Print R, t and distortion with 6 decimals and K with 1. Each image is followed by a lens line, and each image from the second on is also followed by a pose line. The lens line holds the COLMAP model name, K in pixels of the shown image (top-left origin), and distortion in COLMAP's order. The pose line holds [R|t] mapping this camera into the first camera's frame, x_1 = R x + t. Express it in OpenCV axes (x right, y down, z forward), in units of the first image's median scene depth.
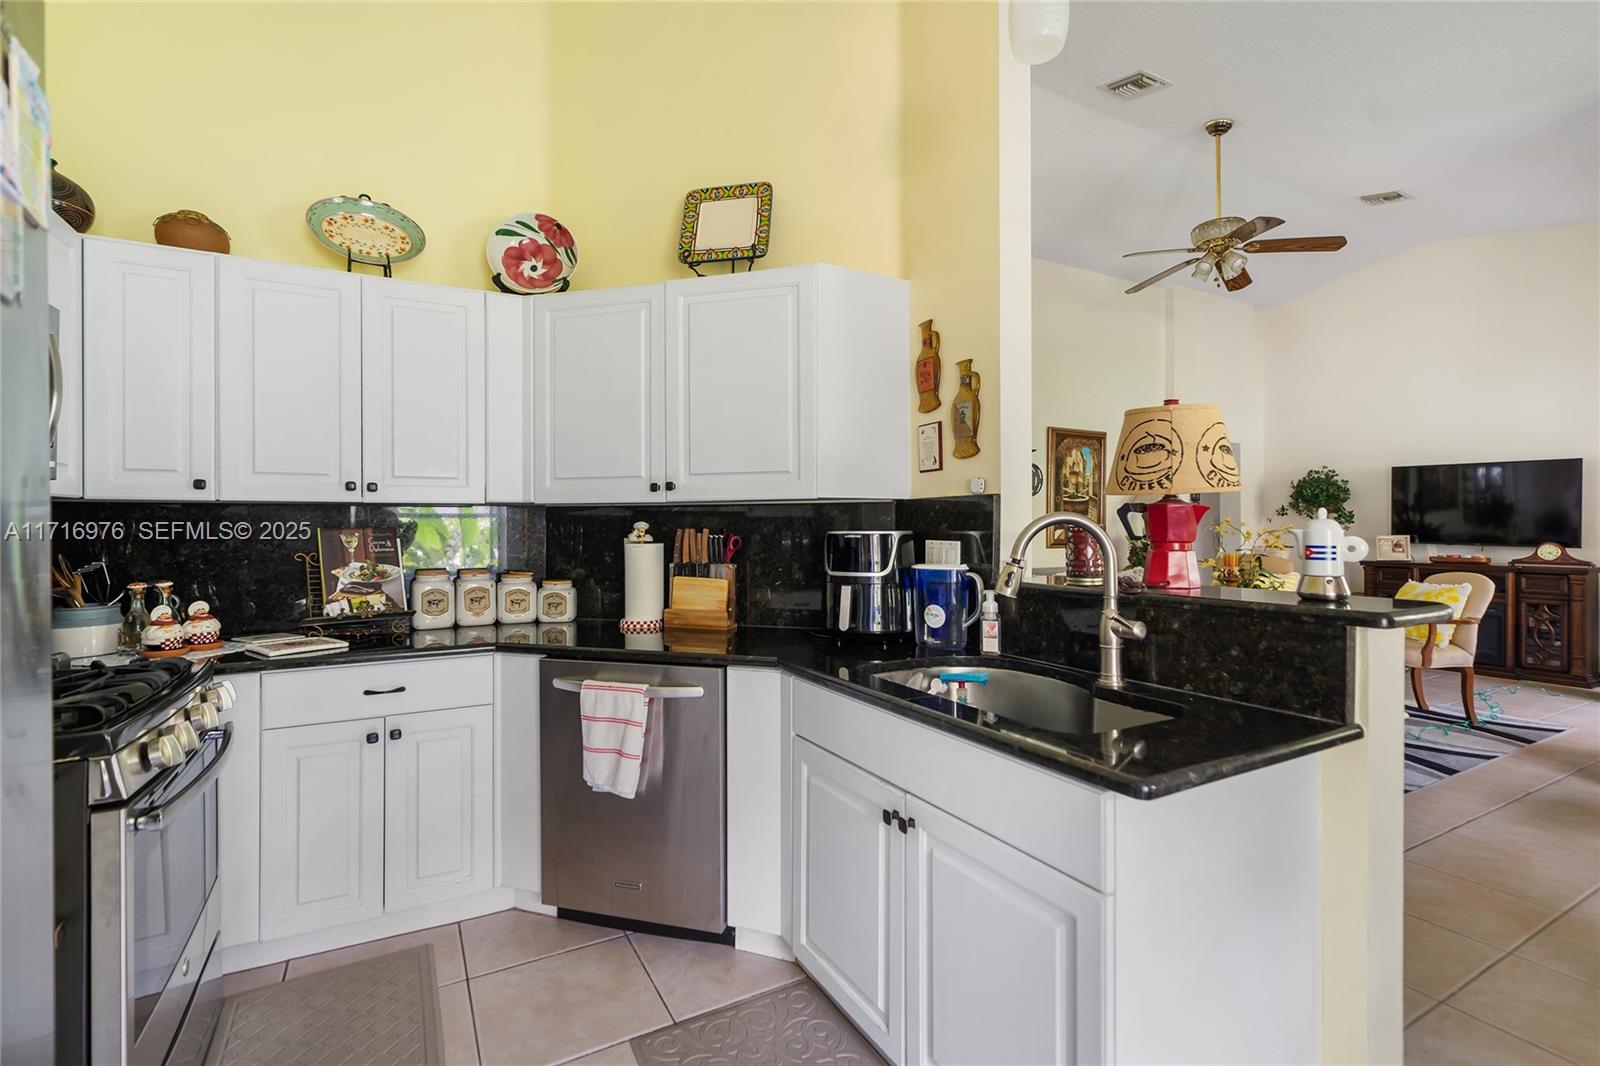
lens RADIAL K [[704.4, 0, 775.7], [0, 704.4, 528.0], [0, 0, 1]] dist [0.002805, 0.001416]
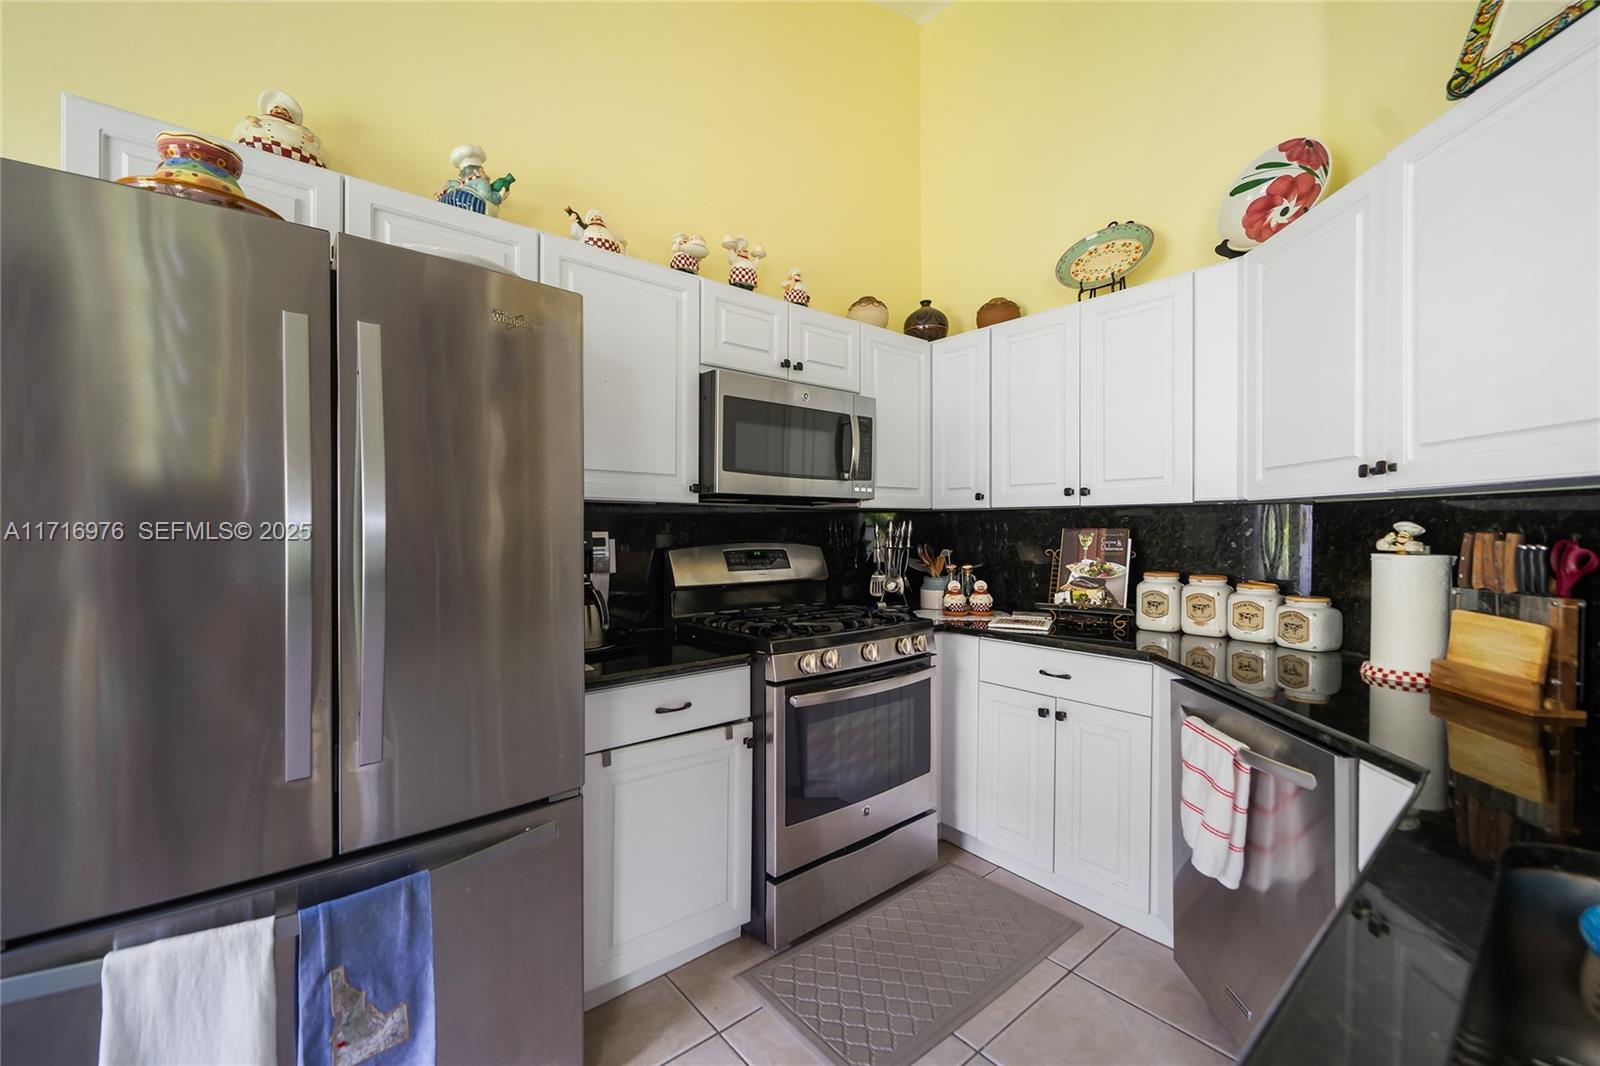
lens RADIAL K [[644.2, 0, 792.9], [0, 644.2, 531.3], [0, 0, 1]] dist [-0.003651, 0.000180]
pose [[0.209557, 0.009794, -0.977747, 0.272124], [-0.003480, 0.999951, 0.009271, -0.003192], [0.977790, 0.001459, 0.209581, 0.293611]]
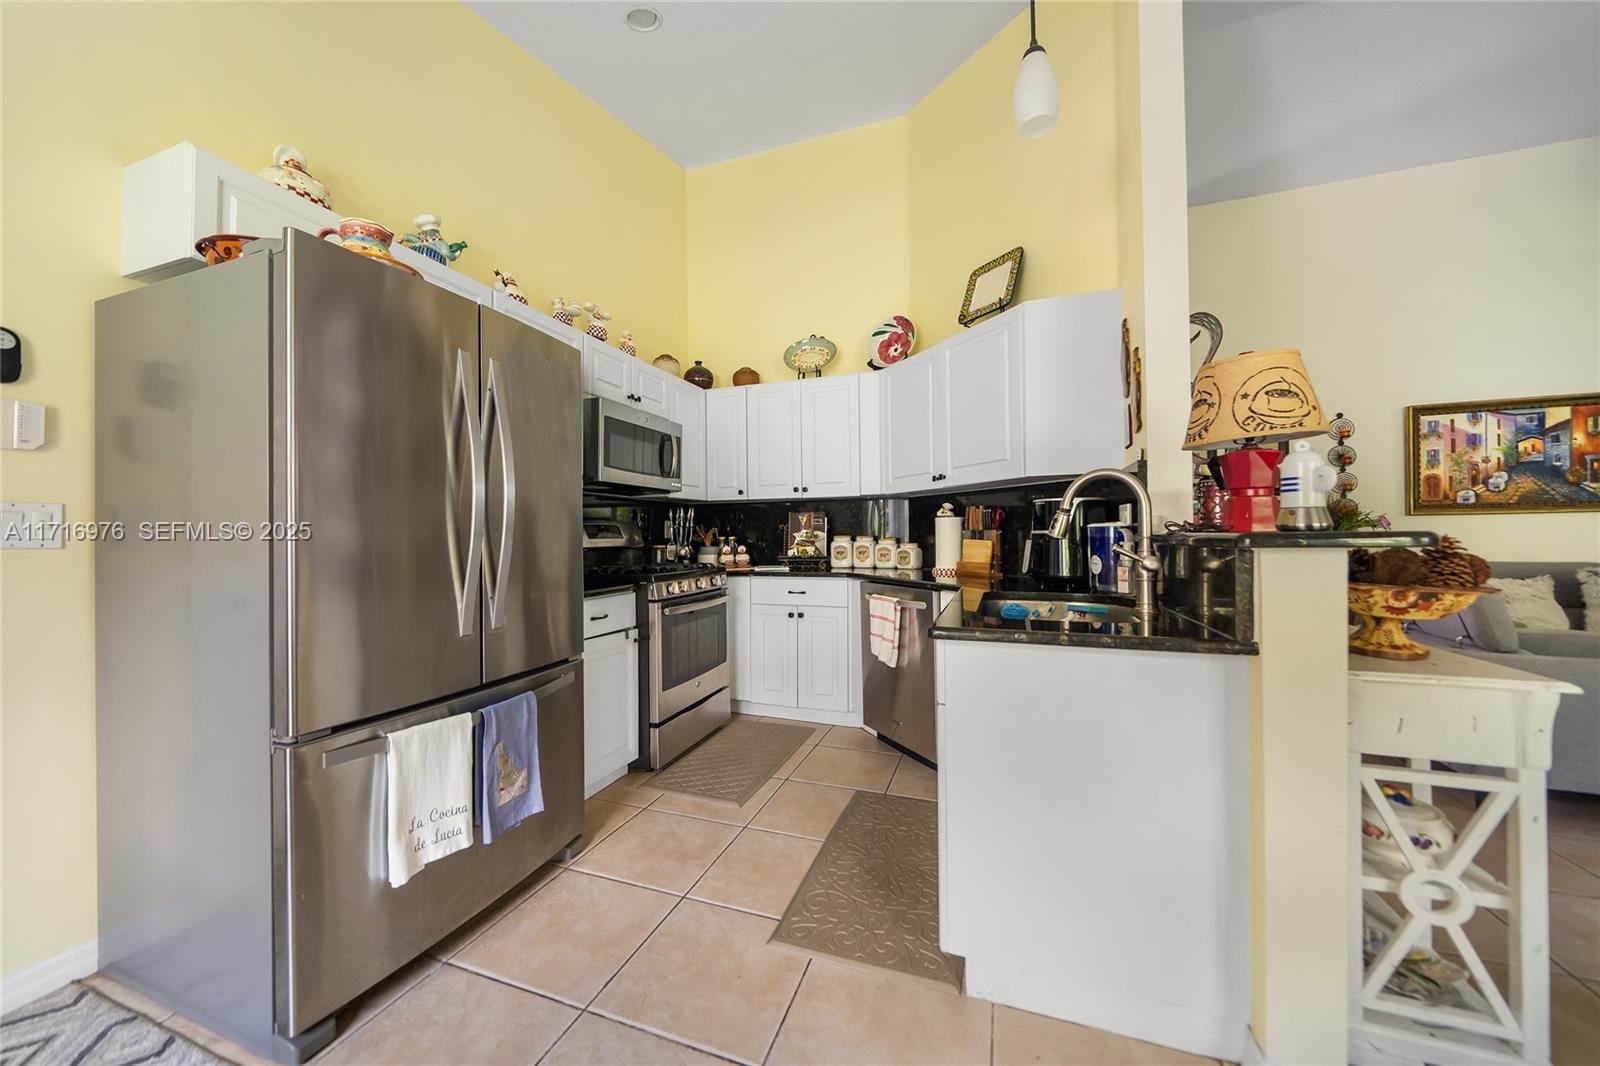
lens RADIAL K [[555.3, 0, 787.0], [0, 555.3, 530.6], [0, 0, 1]] dist [-0.014824, 0.000946]
pose [[0.665565, -0.006602, -0.746310, 0.443190], [0.005703, 0.999977, -0.003760, 0.050431], [0.746318, -0.001754, 0.665588, -0.032784]]
